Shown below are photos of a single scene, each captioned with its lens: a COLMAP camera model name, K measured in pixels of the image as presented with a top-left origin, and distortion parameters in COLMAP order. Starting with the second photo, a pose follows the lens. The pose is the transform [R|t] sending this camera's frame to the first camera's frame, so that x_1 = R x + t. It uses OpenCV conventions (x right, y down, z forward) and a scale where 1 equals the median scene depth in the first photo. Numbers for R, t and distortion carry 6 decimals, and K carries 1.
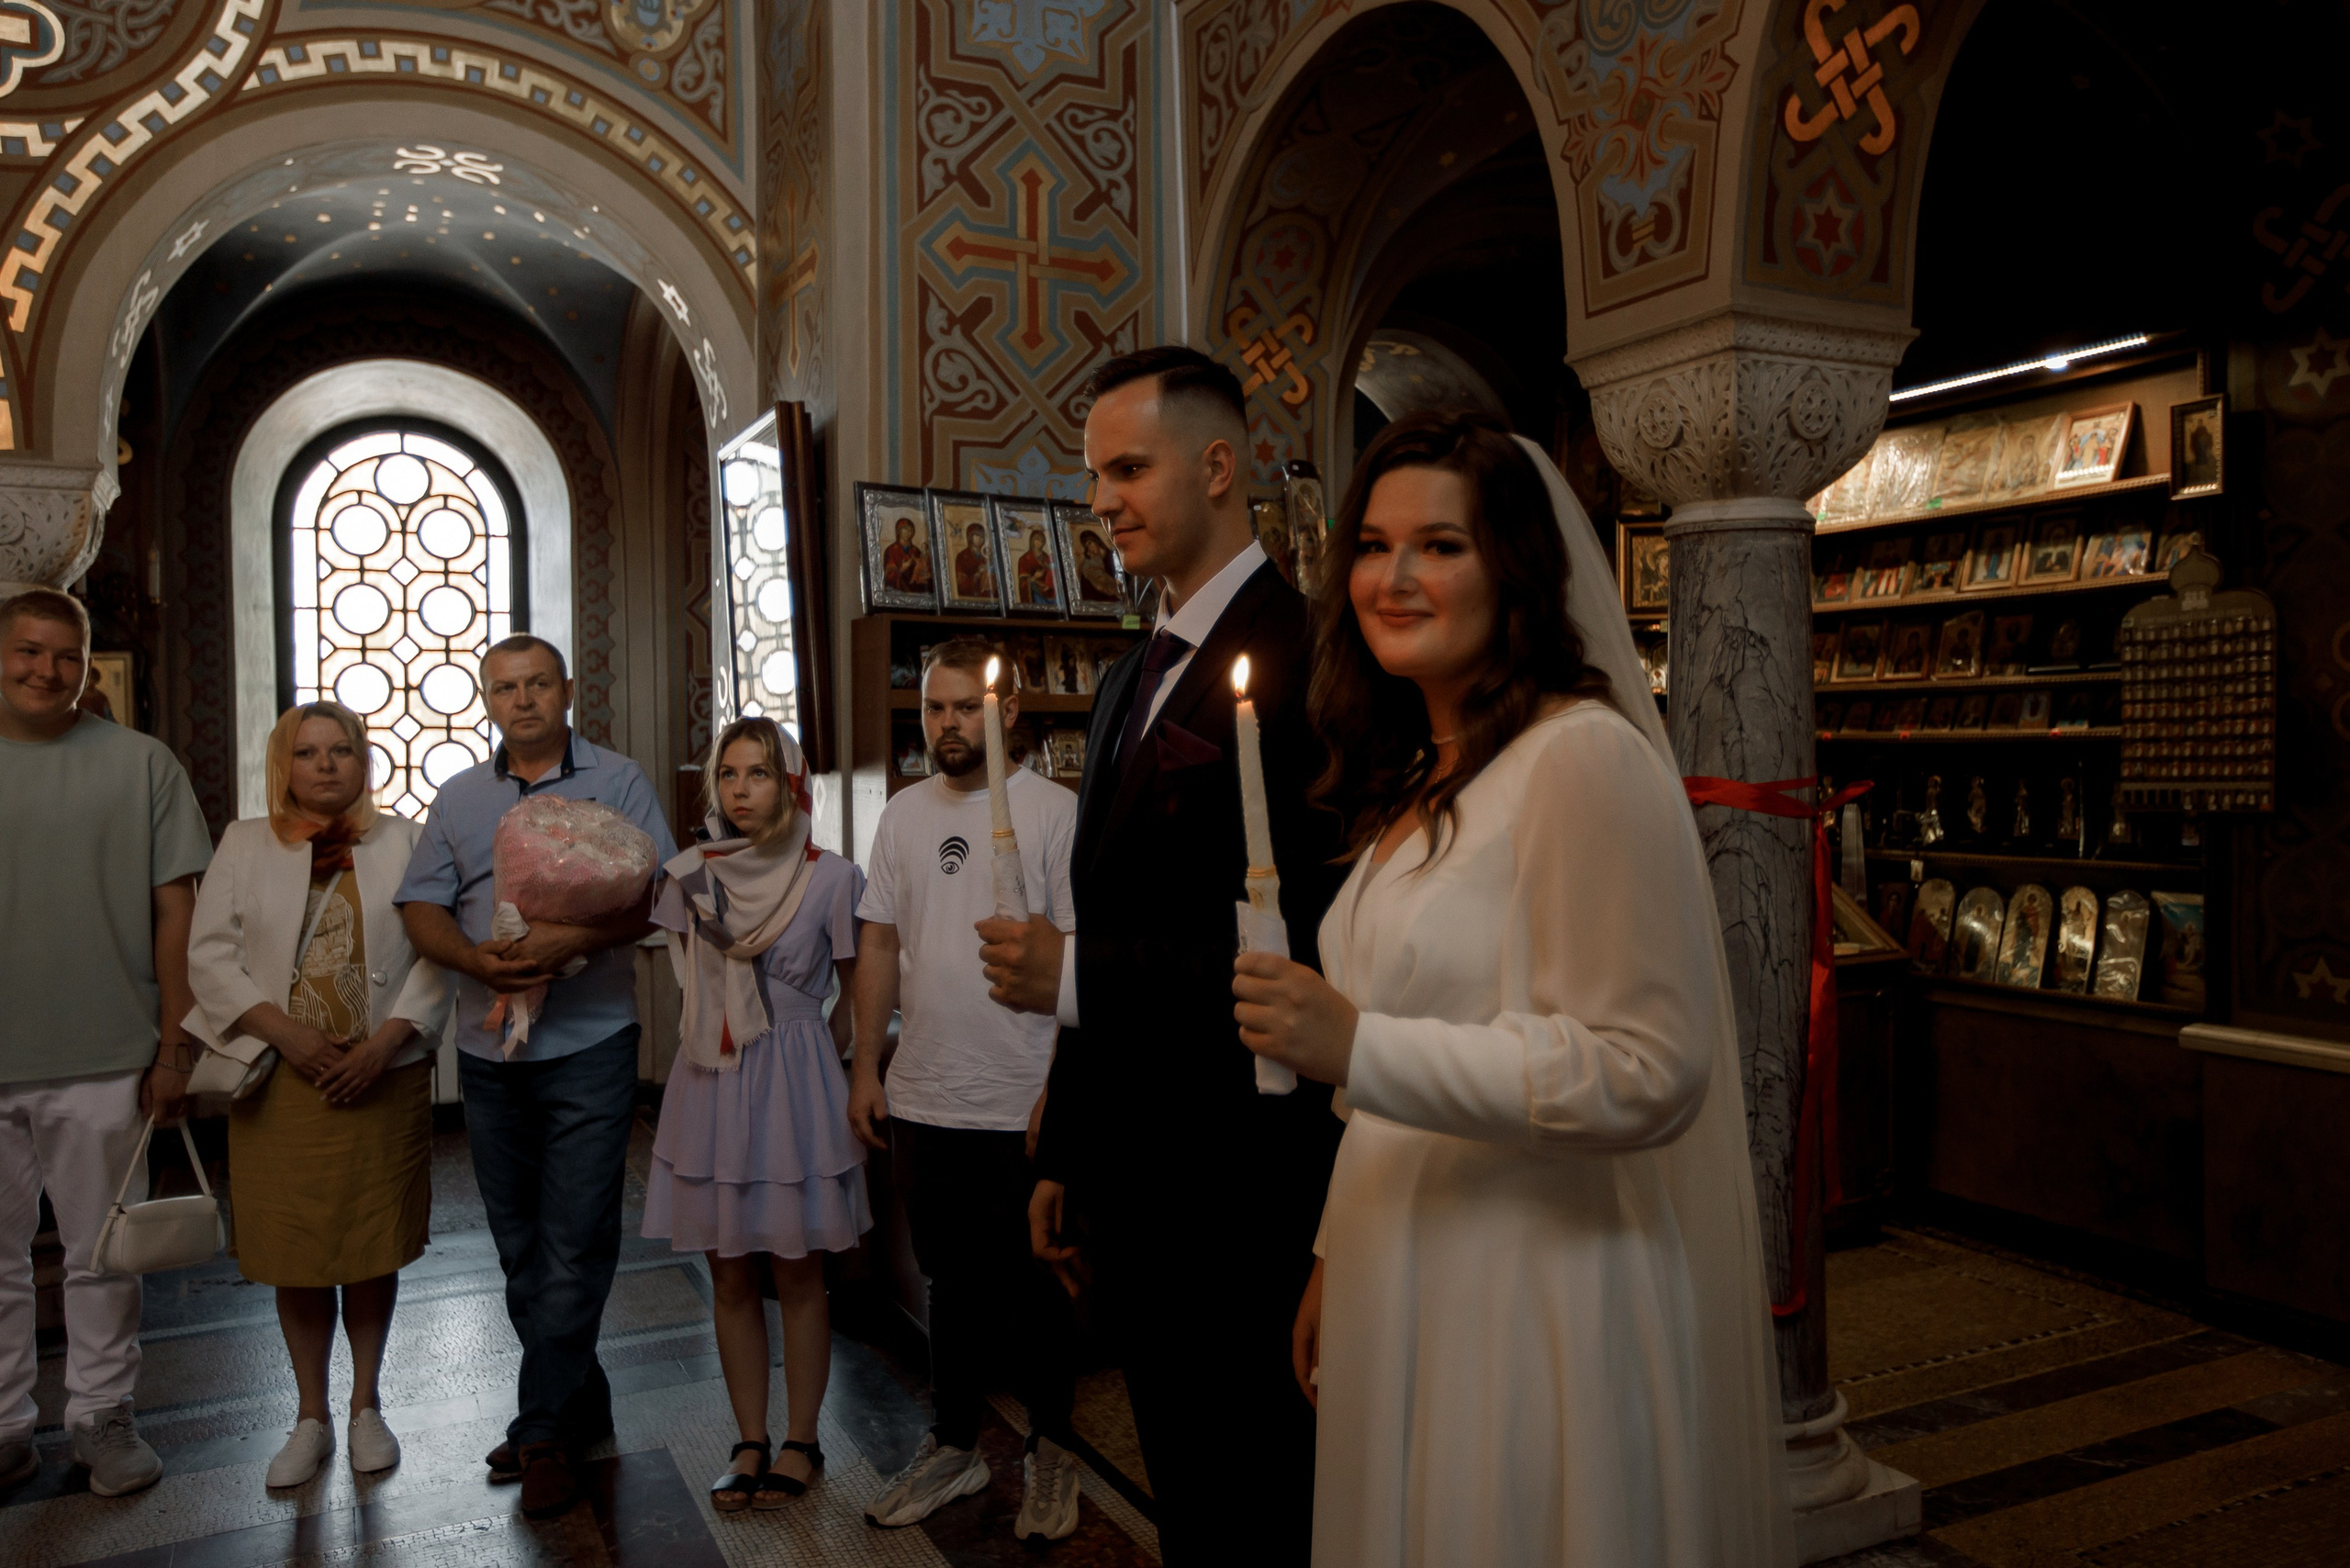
lens RADIAL K [[1742.8, 0, 1291.7], [0, 1742.8, 746.8], [0, 0, 1]] dist [0.000105, 0.029915]
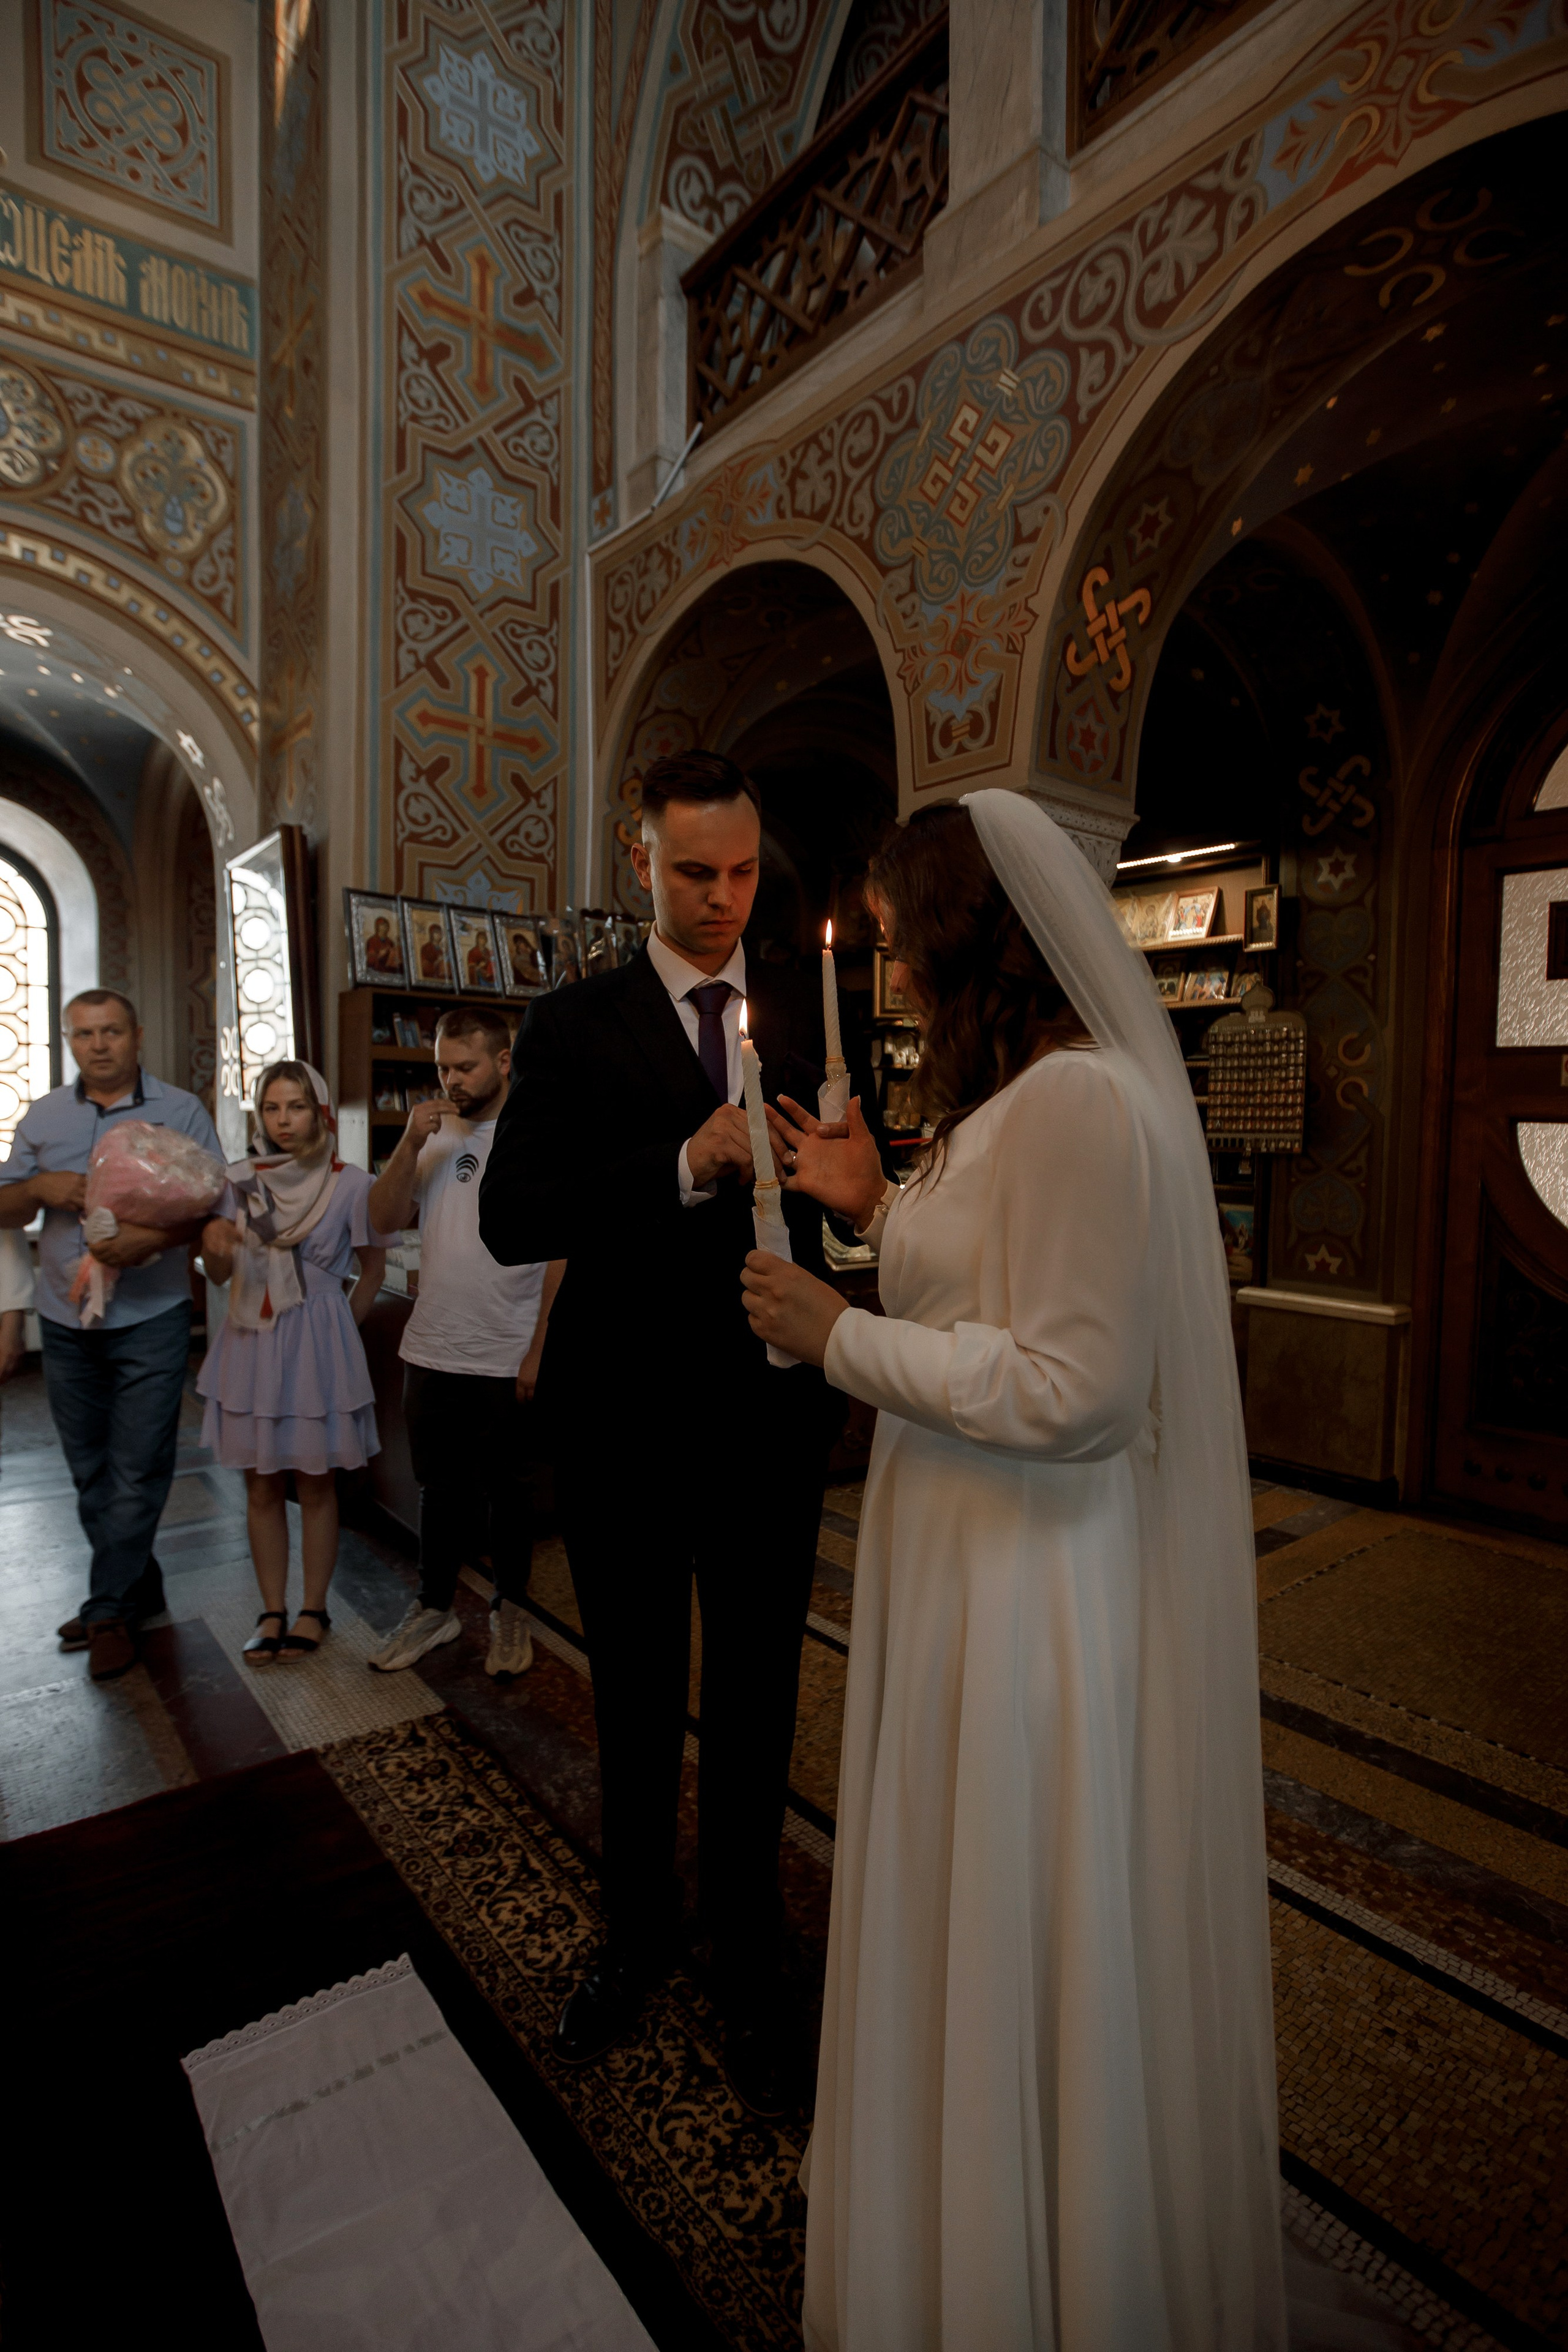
lens RADIAL K [[1128.0, 0, 809.2], [0, 1128.0, 1154.1], [0, 0, 1]] dist [-0.031753, 0.011262]
pose [[0.981202, 0.015531, 0.192356, -0.062925], [-0.023010, 0.999061, 0.036710, 0.010619], [-0.191605, -0.040446, 0.980638, 0.088413]]
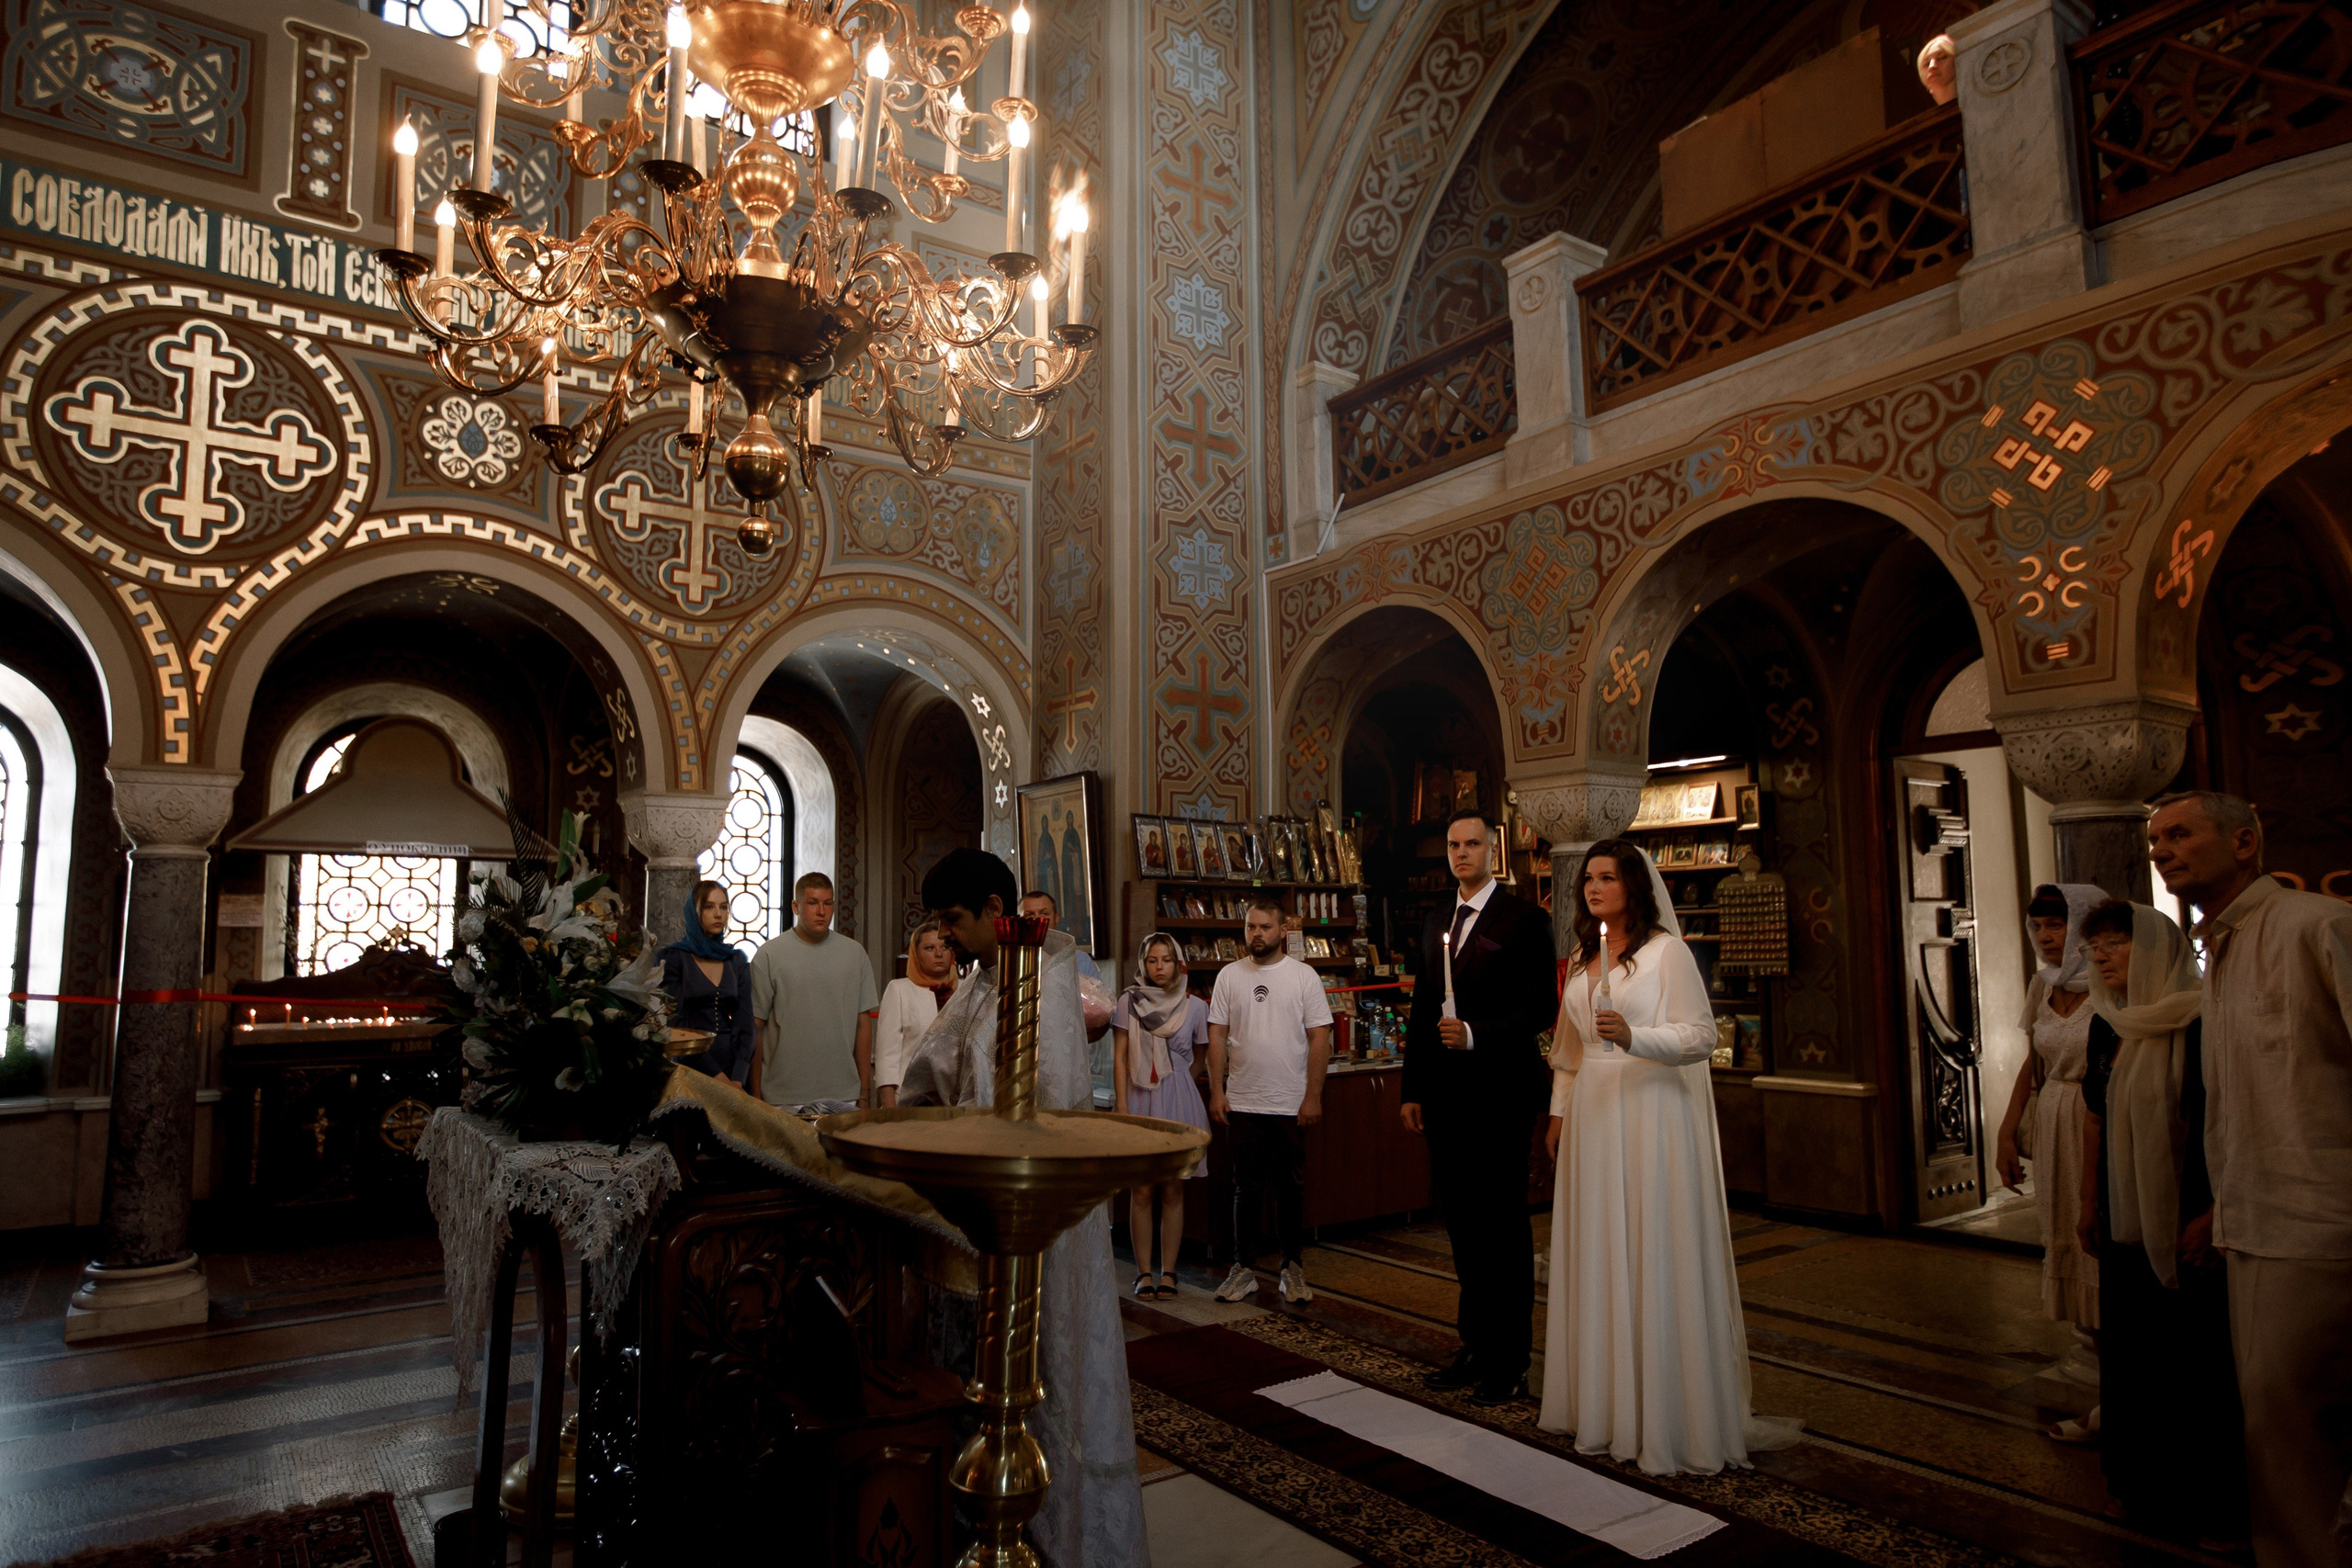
lens RADIAL K [[1436.0, 0, 1219.6], [0, 1436.0, 755.5], [0, 0, 1]] dist [-0.029135, 0.002338]
pose [[0.987927, 0.021353, 0.153439, -0.398228], [-0.000956, 0.991277, -0.131792, 0.001177], [-0.154914, 0.130054, 0.979330, -0.638738]]
